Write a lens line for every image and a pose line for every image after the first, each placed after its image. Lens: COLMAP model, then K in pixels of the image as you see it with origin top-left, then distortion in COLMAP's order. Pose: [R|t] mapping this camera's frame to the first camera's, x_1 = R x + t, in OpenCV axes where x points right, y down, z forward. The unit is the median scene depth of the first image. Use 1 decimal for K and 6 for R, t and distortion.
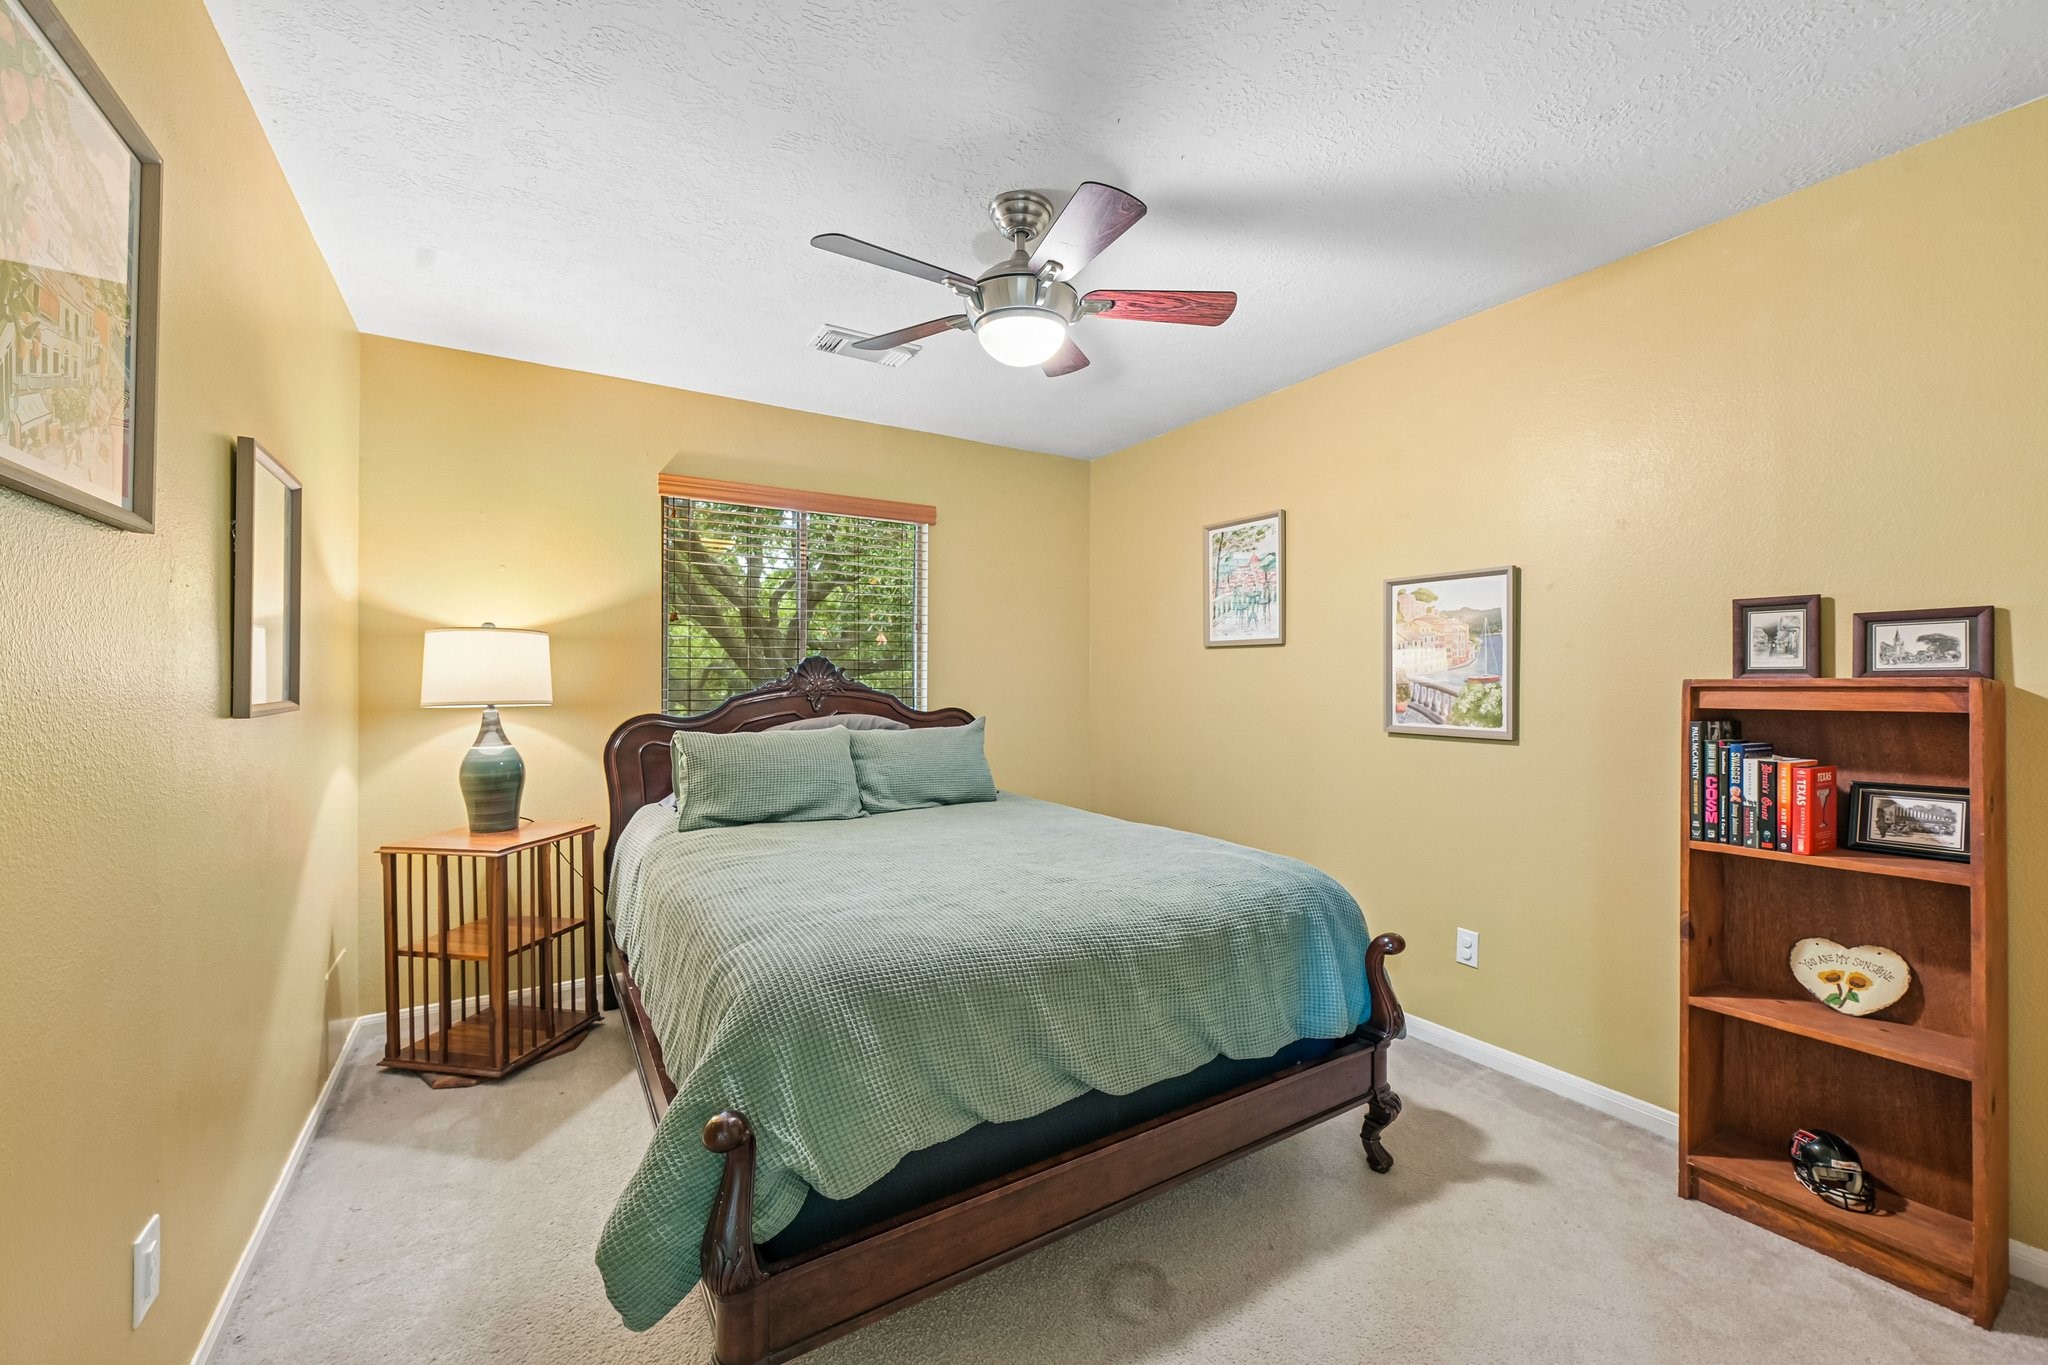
lens RADIAL K [[824.4, 0, 1027.9], [0, 824.4, 683.3], [0, 0, 1]] dist [-0.006191, -0.001185]
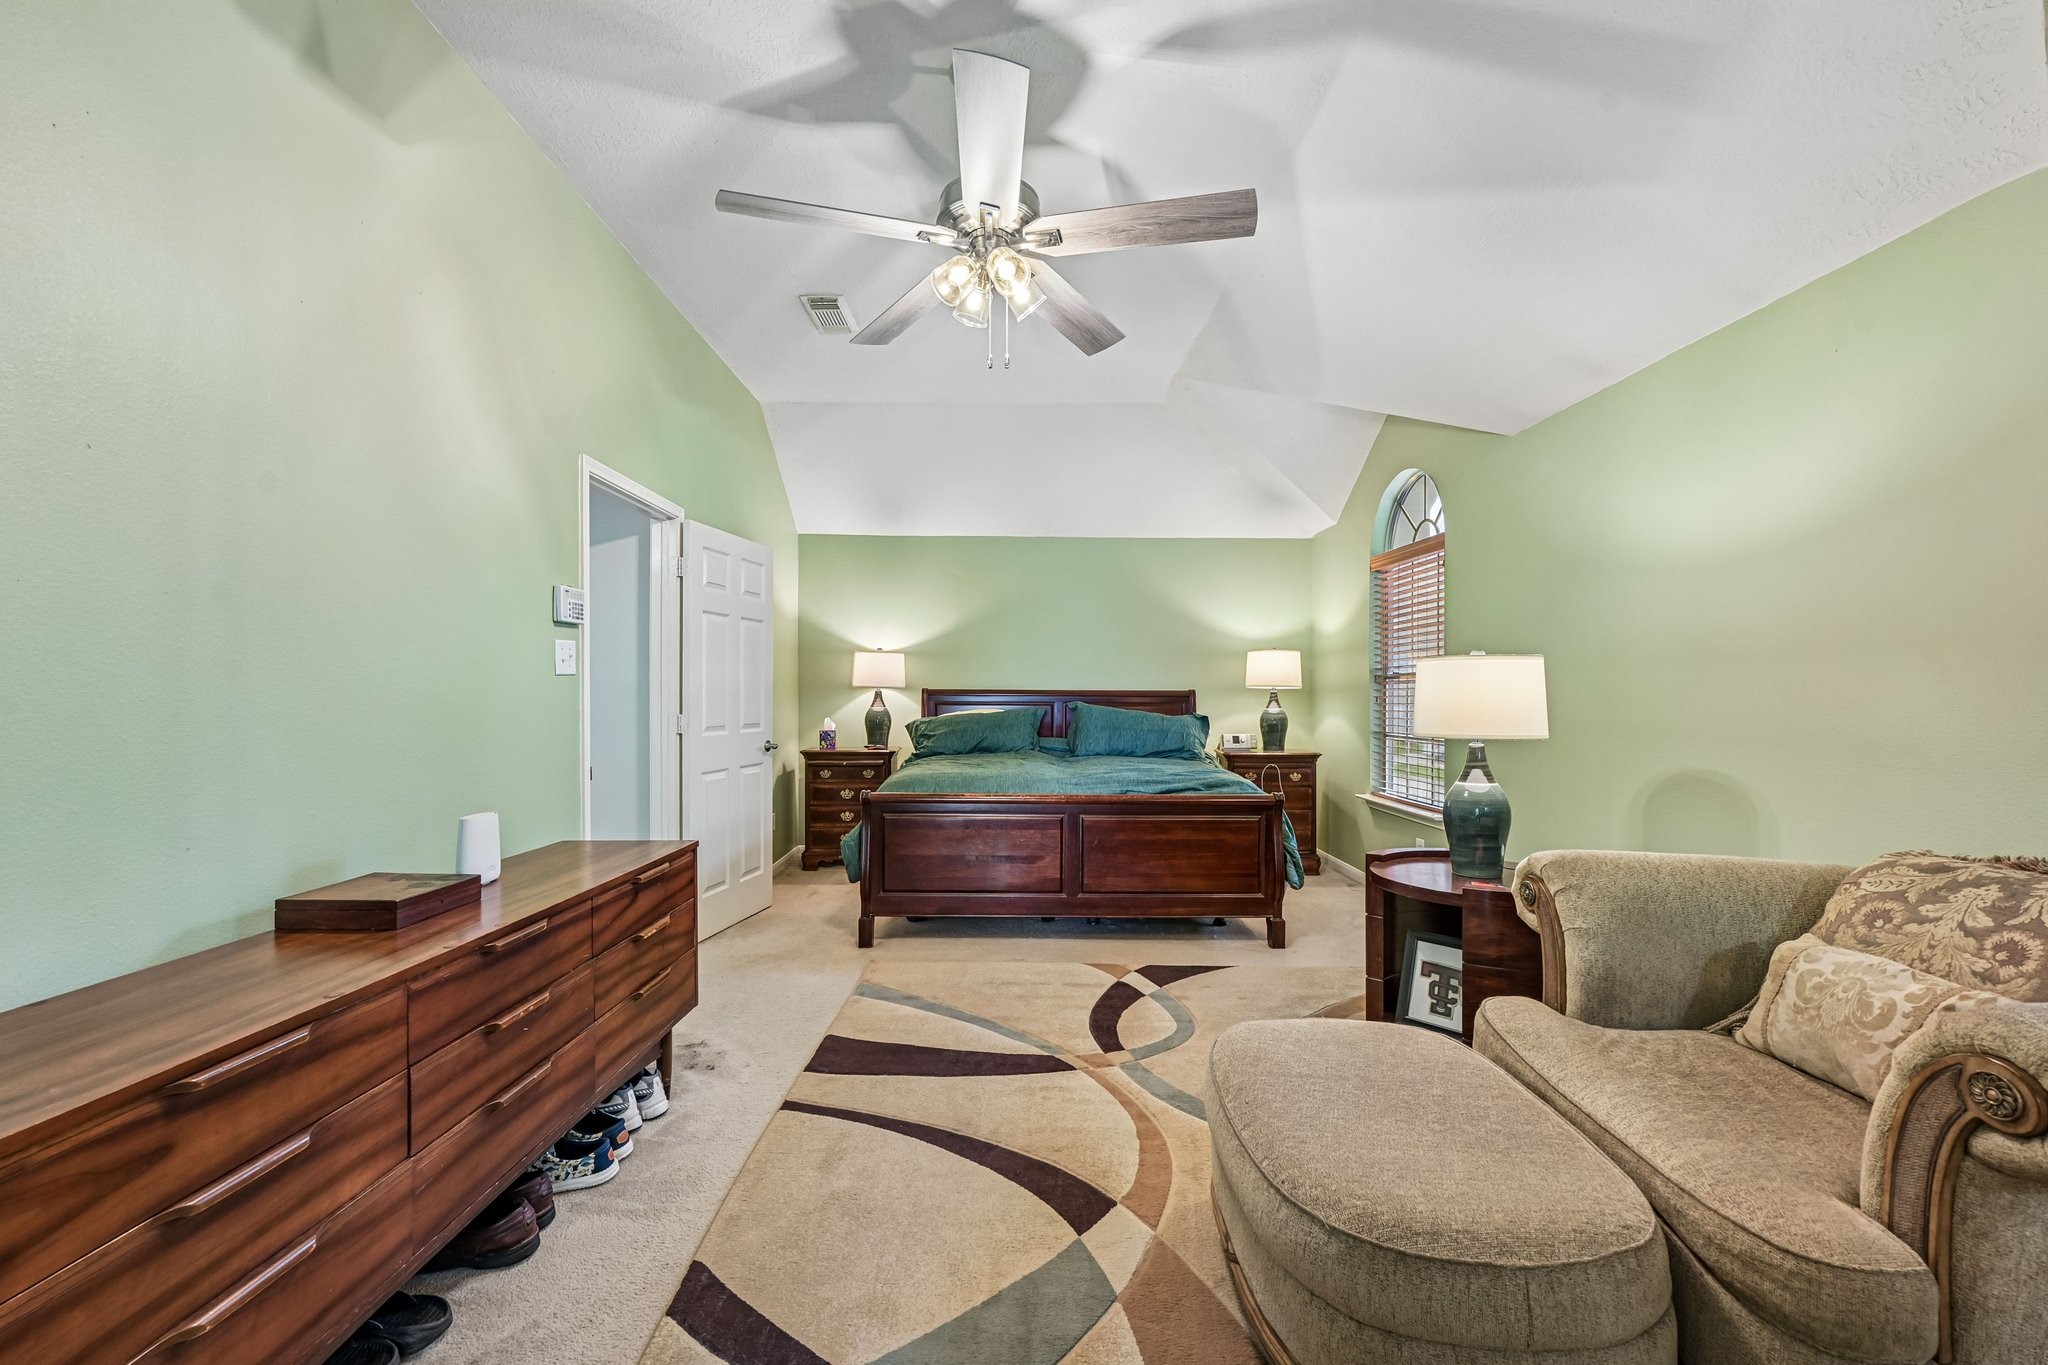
lens RADIAL K [[824.4, 0, 1006.8], [0, 824.4, 691.1], [0, 0, 1]] dist [-0.006191, -0.001185]
pose [[0.843042, 0.005555, -0.537819, 0.806971], [-0.009379, 0.999946, -0.004373, 0.045207], [0.537766, 0.008731, 0.843049, -0.656491]]
